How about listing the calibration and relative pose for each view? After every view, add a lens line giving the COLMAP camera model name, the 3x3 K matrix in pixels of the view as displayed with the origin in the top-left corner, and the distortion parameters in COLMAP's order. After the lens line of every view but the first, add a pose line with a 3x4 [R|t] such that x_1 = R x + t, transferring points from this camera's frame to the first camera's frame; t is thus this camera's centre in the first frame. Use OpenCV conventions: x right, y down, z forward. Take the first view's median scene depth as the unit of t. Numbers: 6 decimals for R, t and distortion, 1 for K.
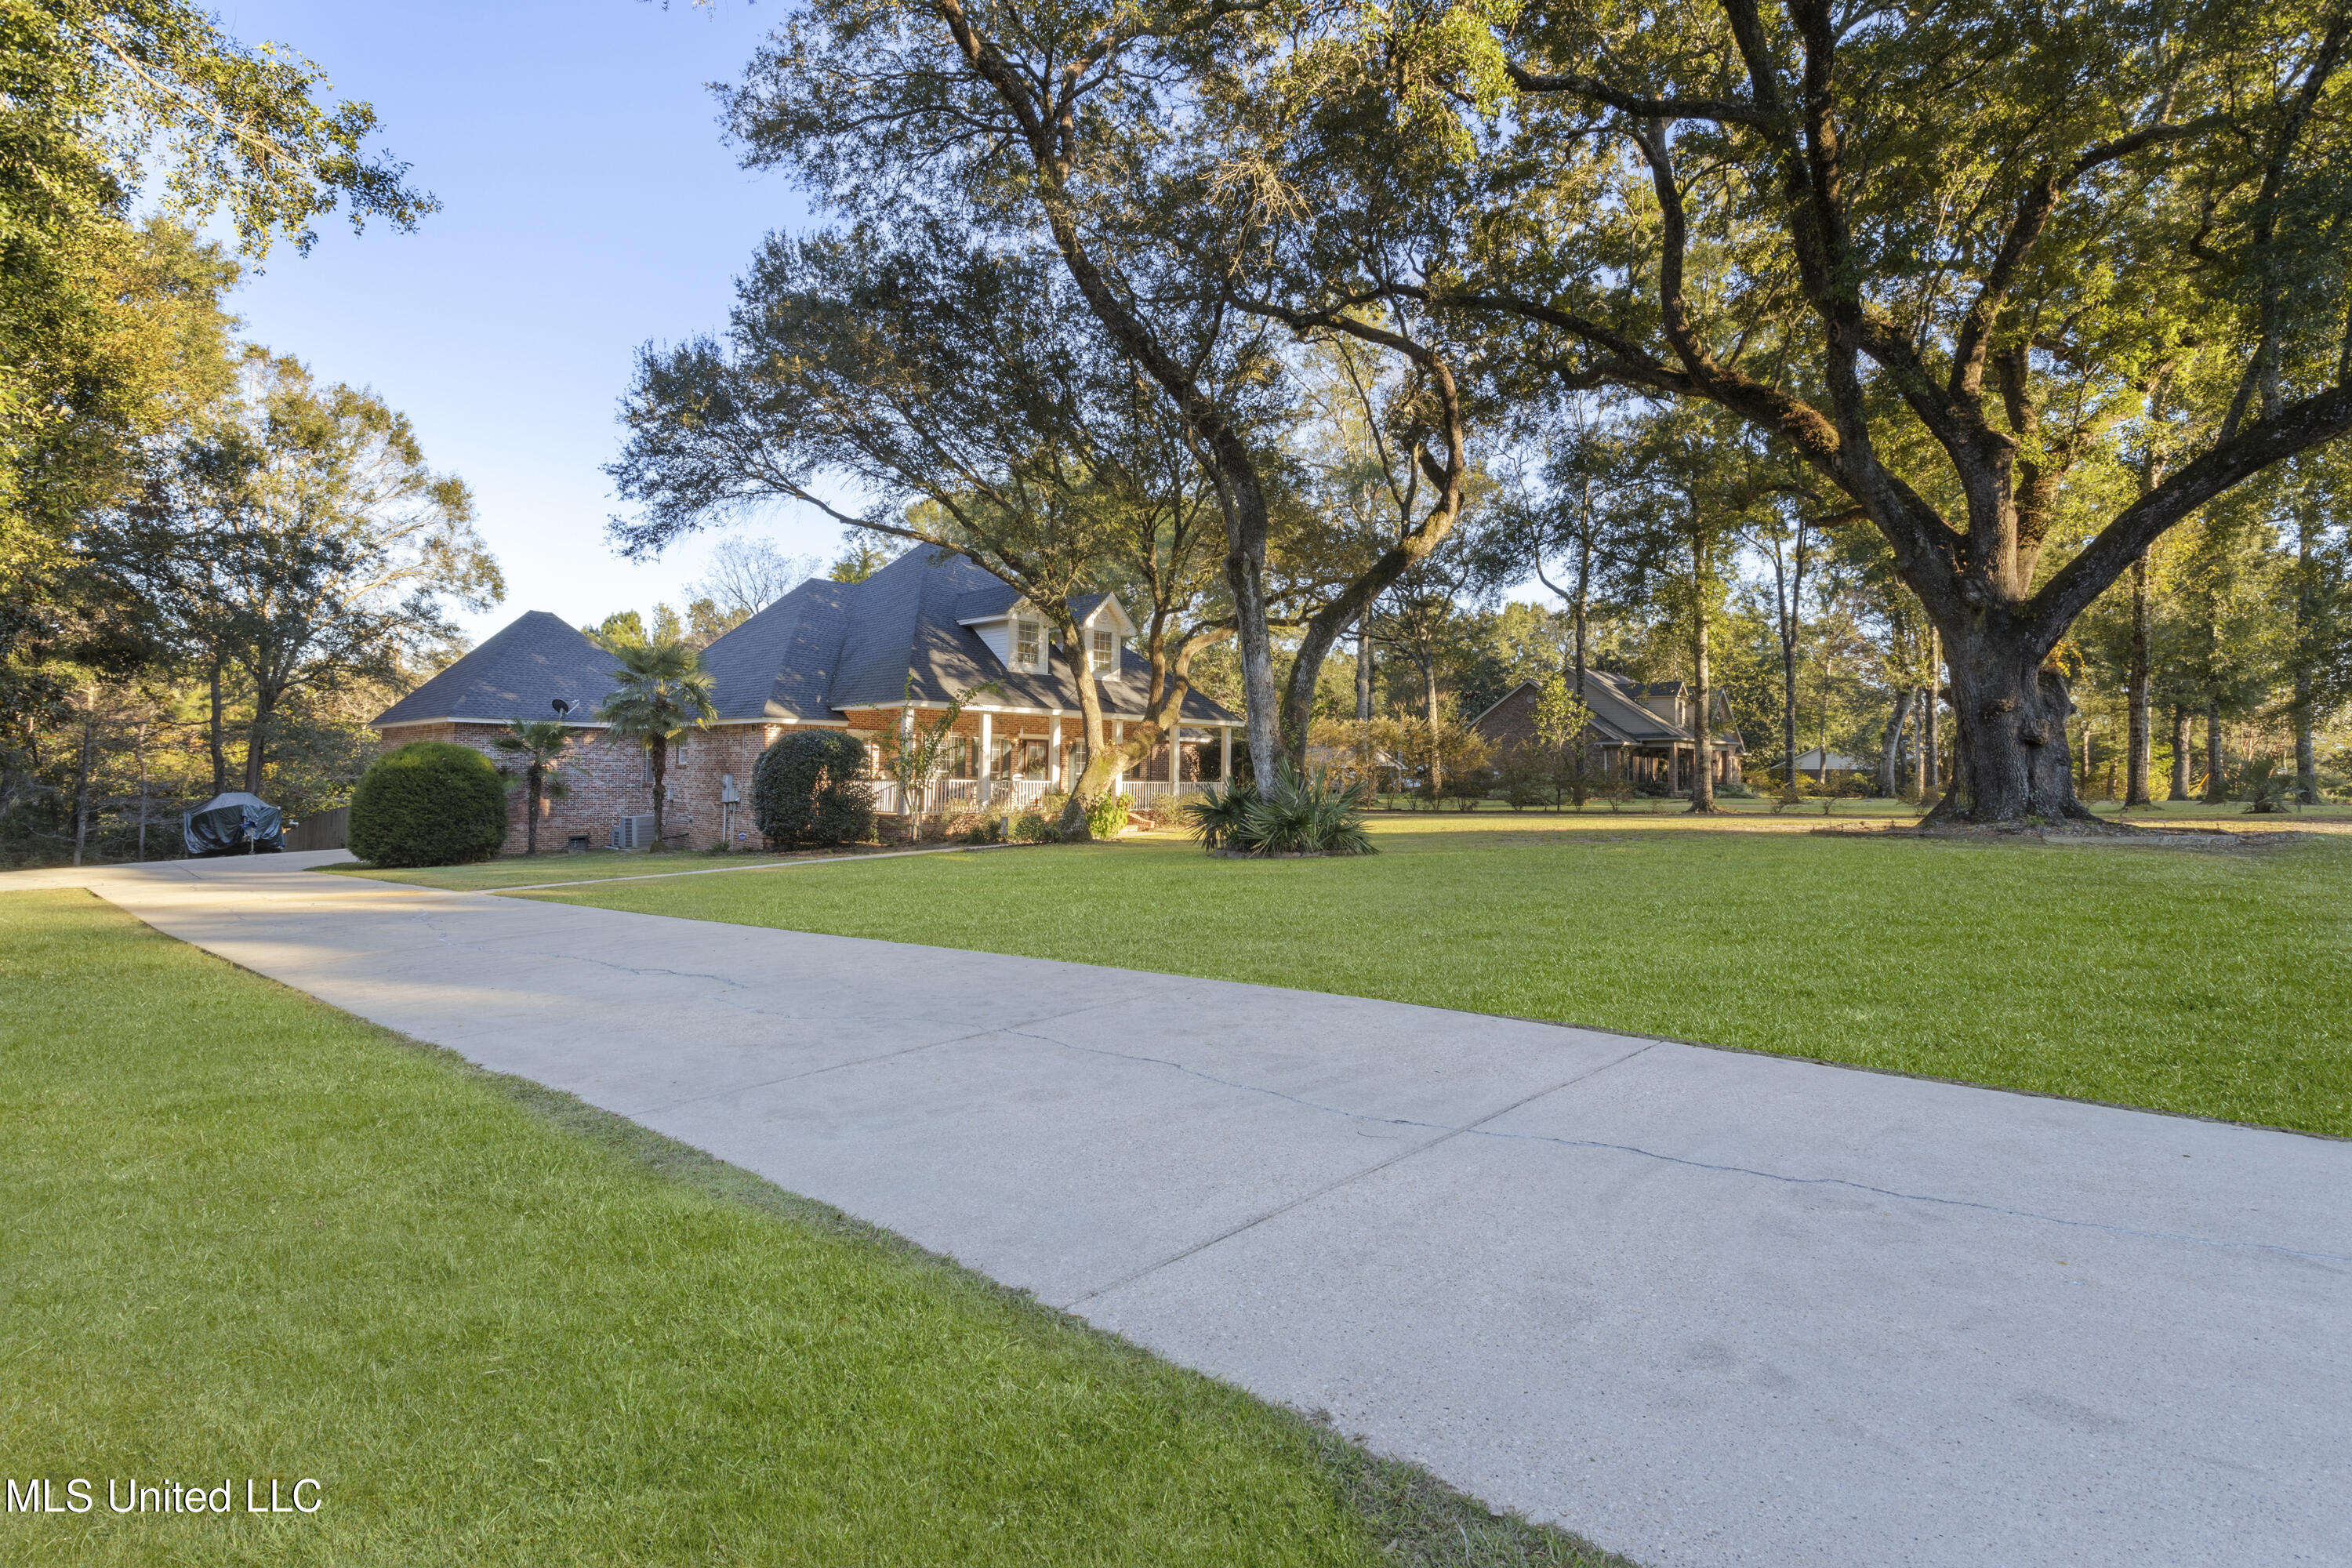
lens RADIAL K [[1120.8, 0, 1177.1], [0, 1120.8, 761.0], [0, 0, 1]] dist [0.003939, 0.001116]
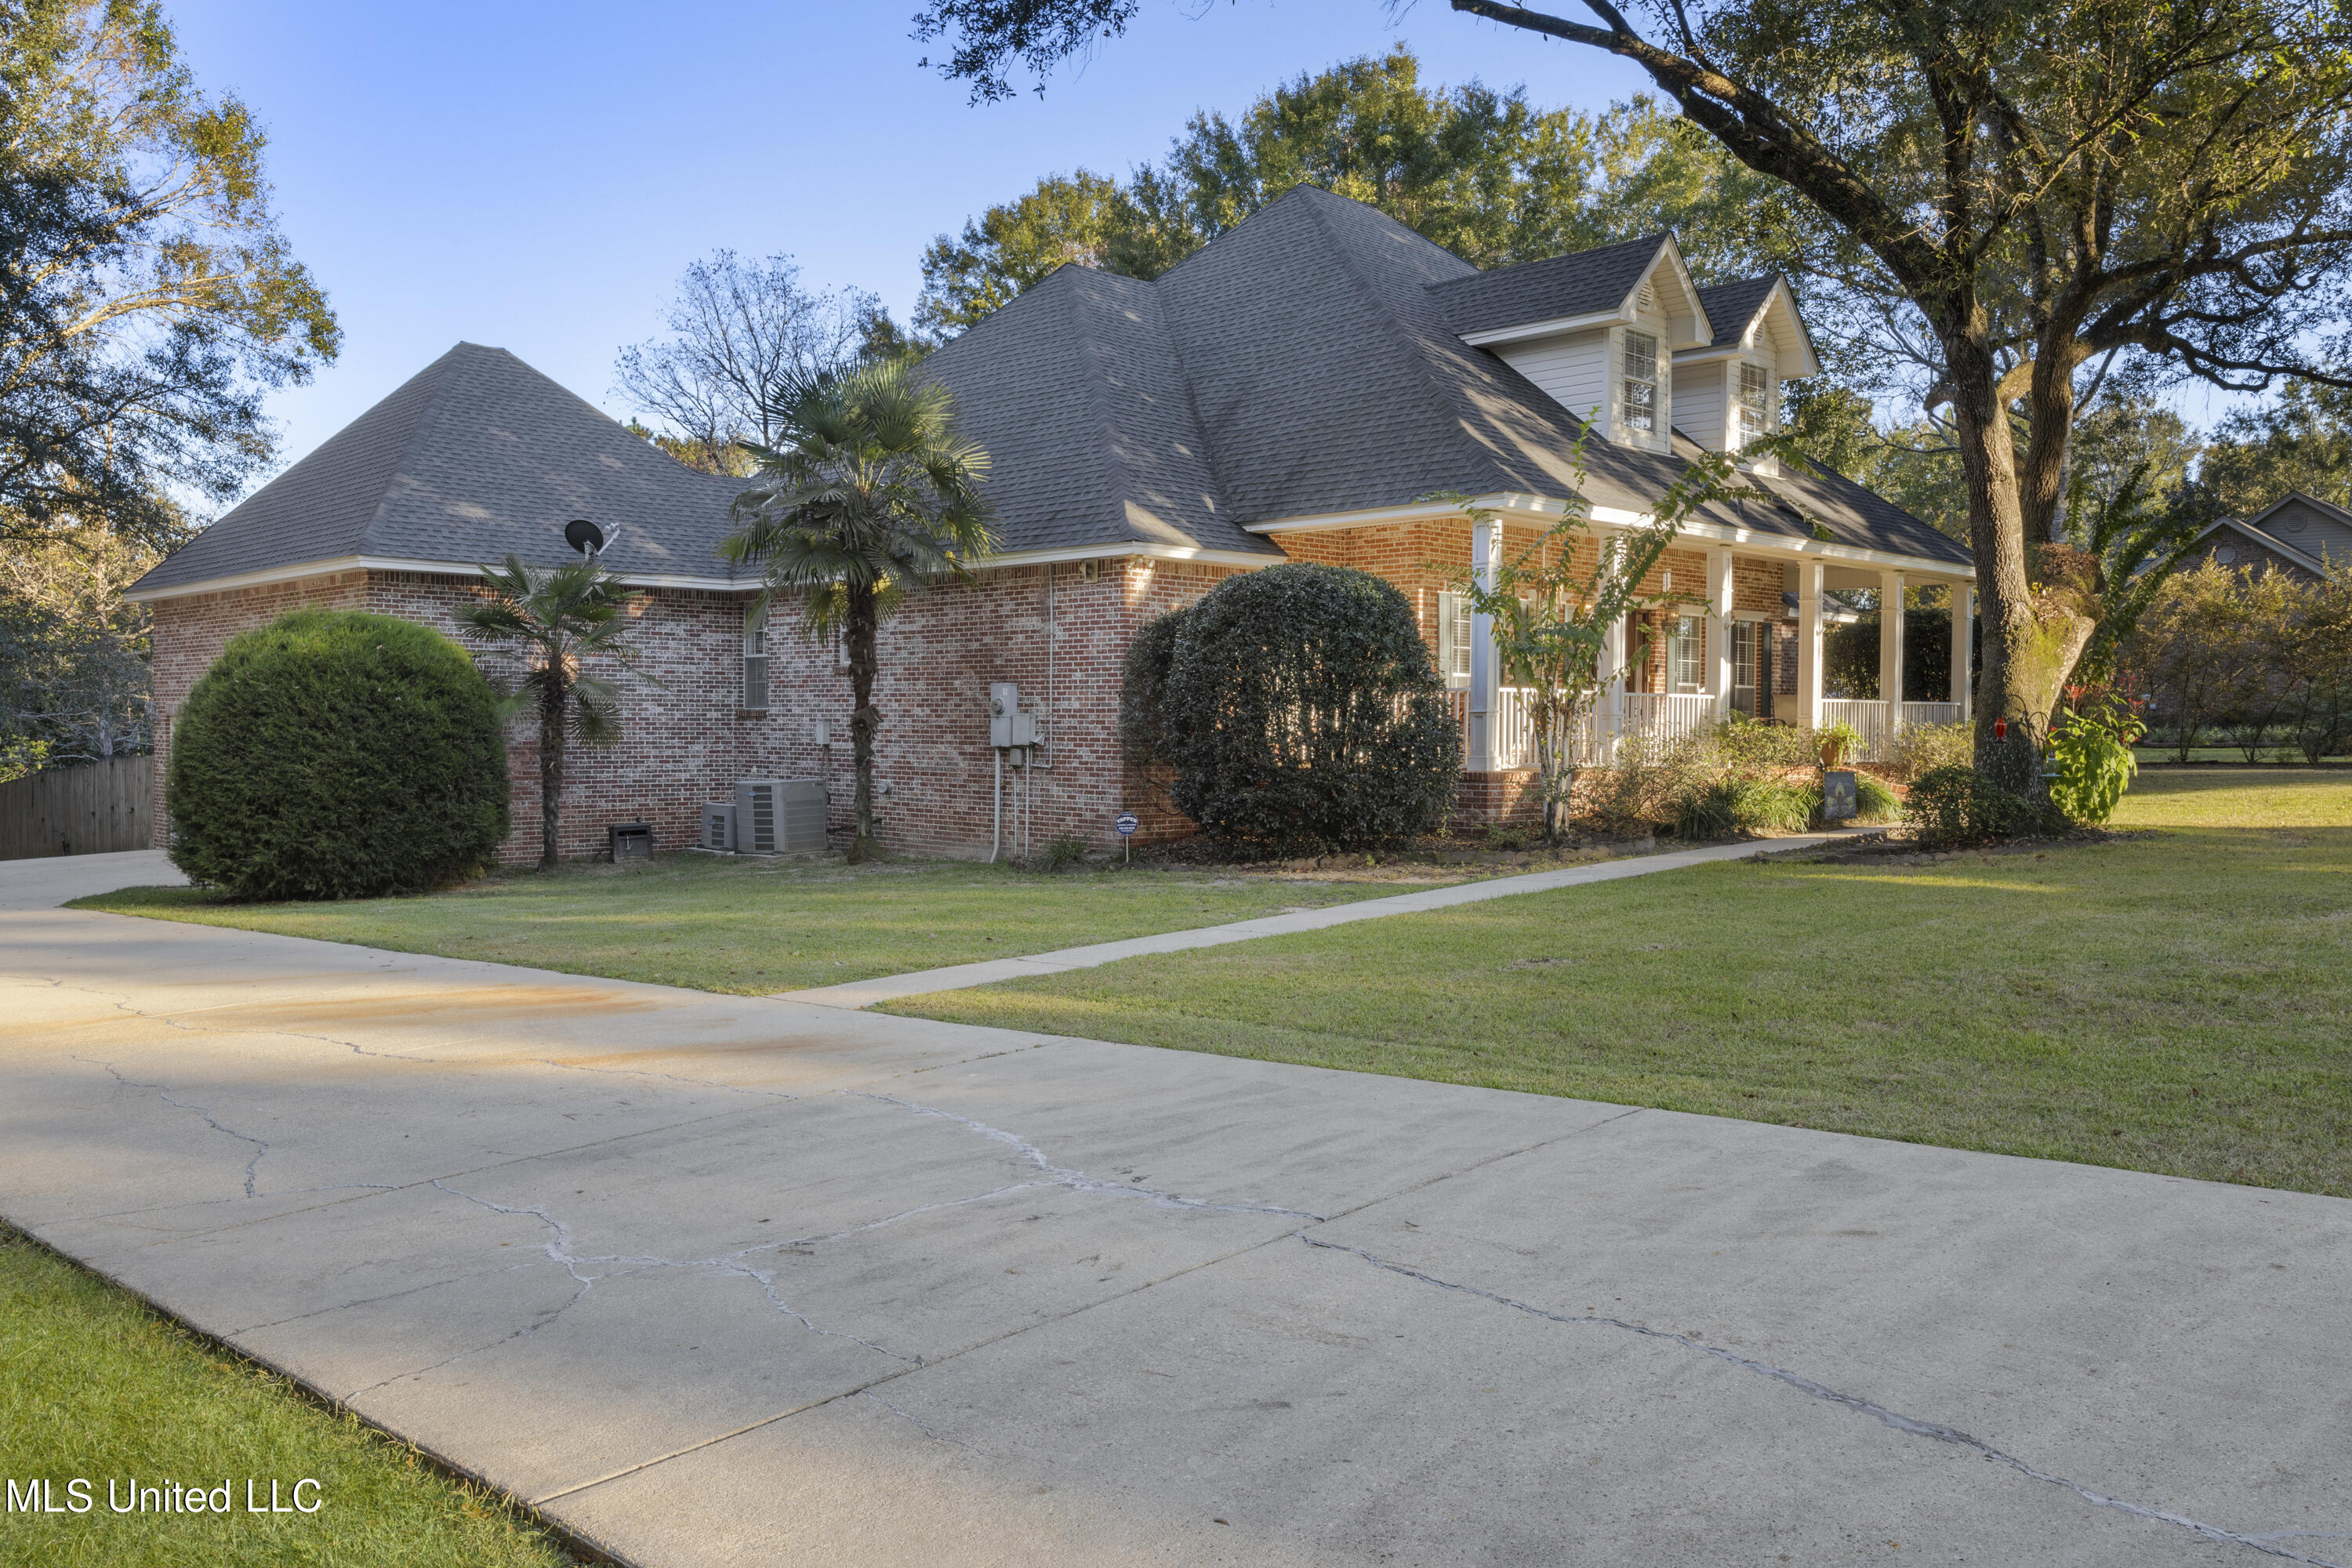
lens RADIAL K [[1773.4, 0, 1175.3], [0, 1773.4, 833.1], [0, 0, 1]] dist [-0.000123, 0.000671]
pose [[0.999719, -0.005654, -0.023041, -0.313871], [0.007391, 0.997080, 0.076003, 0.018109], [0.022544, -0.076152, 0.996841, 0.305332]]
